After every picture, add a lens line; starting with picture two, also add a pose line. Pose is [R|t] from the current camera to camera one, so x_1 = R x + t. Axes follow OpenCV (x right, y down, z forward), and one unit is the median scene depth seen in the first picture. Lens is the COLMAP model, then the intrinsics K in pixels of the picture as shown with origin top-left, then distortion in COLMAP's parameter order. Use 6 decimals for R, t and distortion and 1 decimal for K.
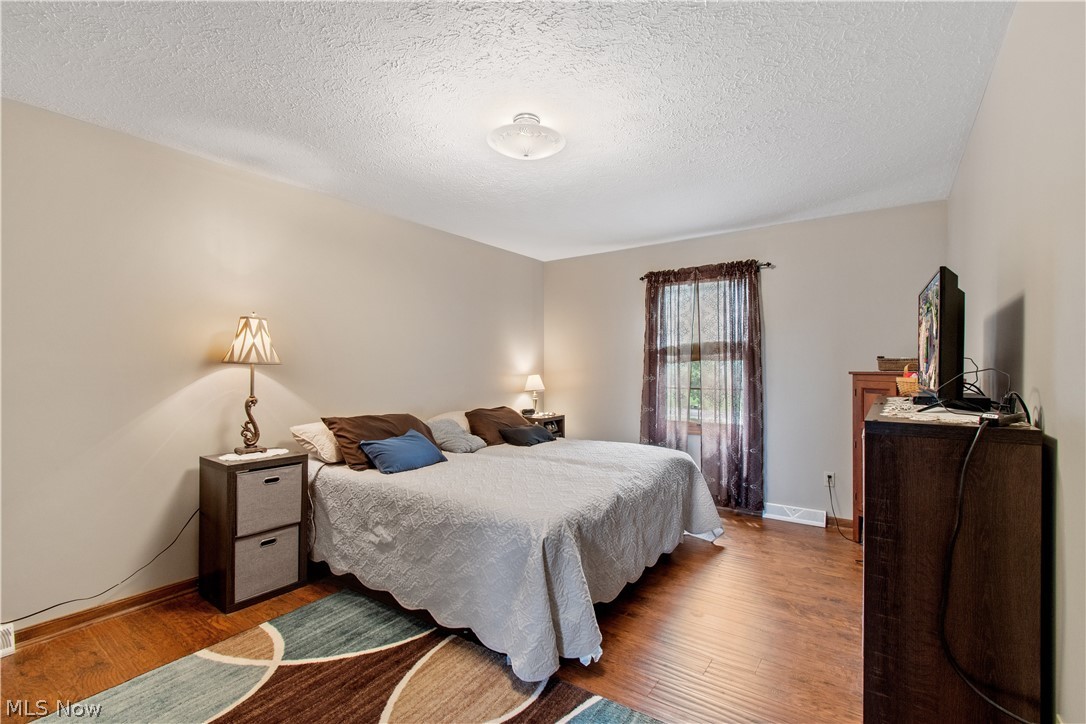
lens RADIAL K [[485.6, 0, 552.1], [0, 485.6, 365.6], [0, 0, 1]] dist [-0.002719, 0.000039]
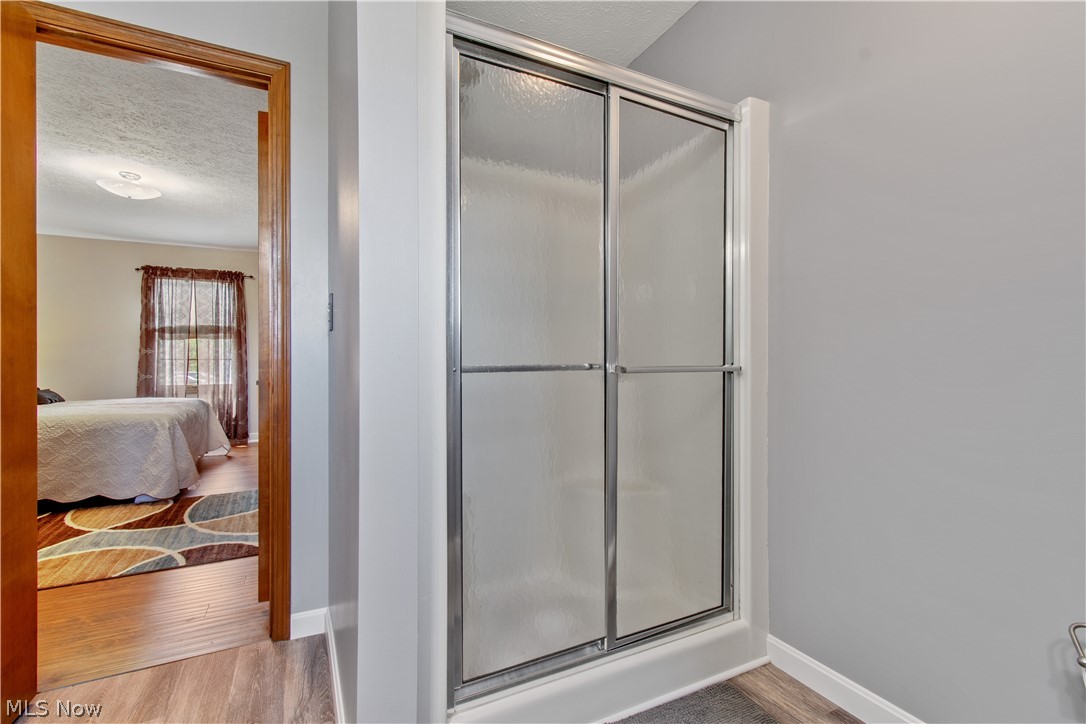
lens RADIAL K [[485.6, 0, 547.5], [0, 485.6, 362.0], [0, 0, 1]] dist [-0.002719, 0.000039]
pose [[0.469234, -0.000980, 0.883073, -0.440011], [0.000651, 0.999999, 0.000764, 0.056567], [-0.883074, 0.000216, 0.469234, -0.512466]]
